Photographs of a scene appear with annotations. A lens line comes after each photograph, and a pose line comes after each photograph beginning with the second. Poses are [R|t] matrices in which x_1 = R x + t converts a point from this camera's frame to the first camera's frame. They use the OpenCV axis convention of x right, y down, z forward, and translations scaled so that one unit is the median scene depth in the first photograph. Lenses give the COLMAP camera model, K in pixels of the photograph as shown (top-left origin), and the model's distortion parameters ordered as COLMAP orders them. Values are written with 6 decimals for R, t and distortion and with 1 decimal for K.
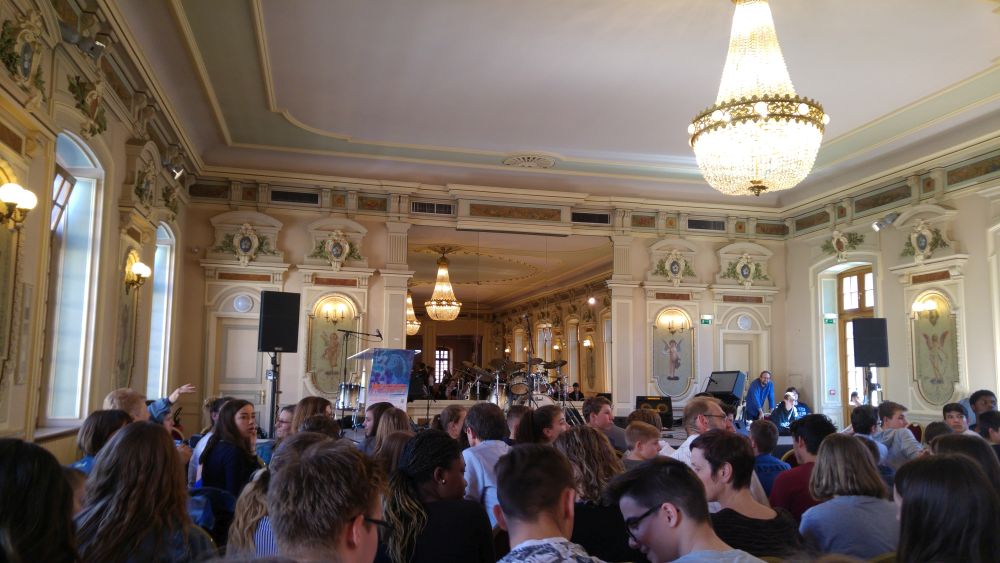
lens RADIAL K [[754.9, 0, 500.0], [0, 754.9, 281.5], [0, 0, 1]] dist [-0.002327, -0.000526]
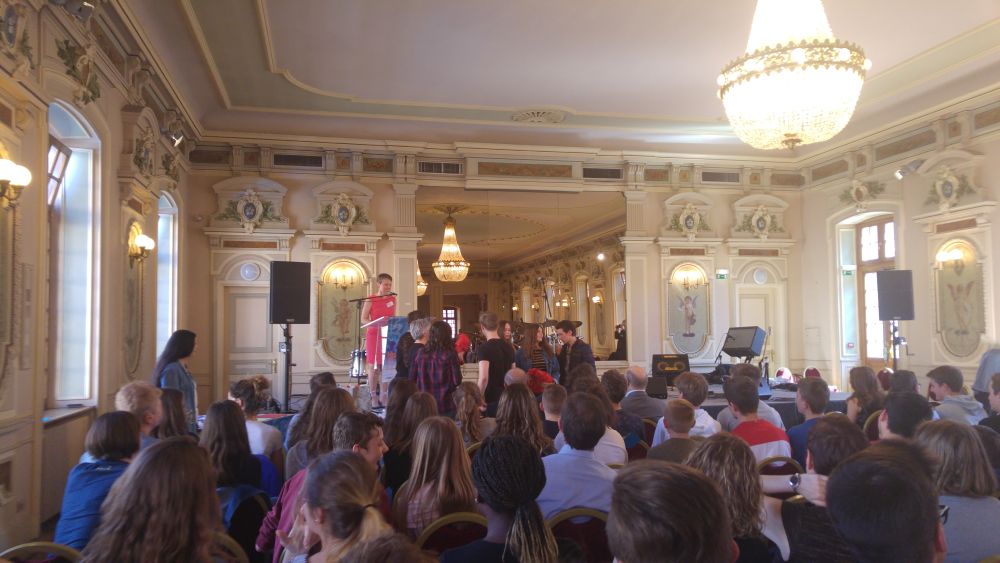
lens RADIAL K [[758.3, 0, 500.0], [0, 758.3, 281.5], [0, 0, 1]] dist [0.006881, -0.001599]
pose [[0.999638, -0.026108, -0.006432, -0.010328], [0.026435, 0.997993, 0.057544, -0.006021], [0.004917, -0.057693, 0.998322, 0.018770]]
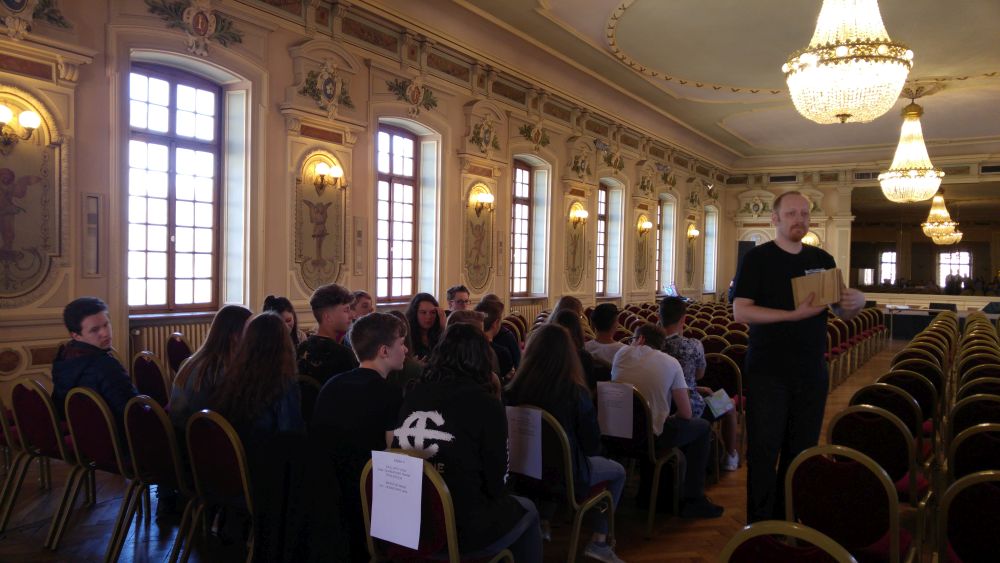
lens RADIAL K [[706.1, 0, 499.7], [0, 706.1, 291.9], [0, 0, 1]] dist [0.004692, 0.004038]
pose [[0.691058, 0.026336, -0.722319, 0.509925], [0.077873, 0.990806, 0.110628, -0.086229], [0.718592, -0.132699, 0.682654, -0.710361]]
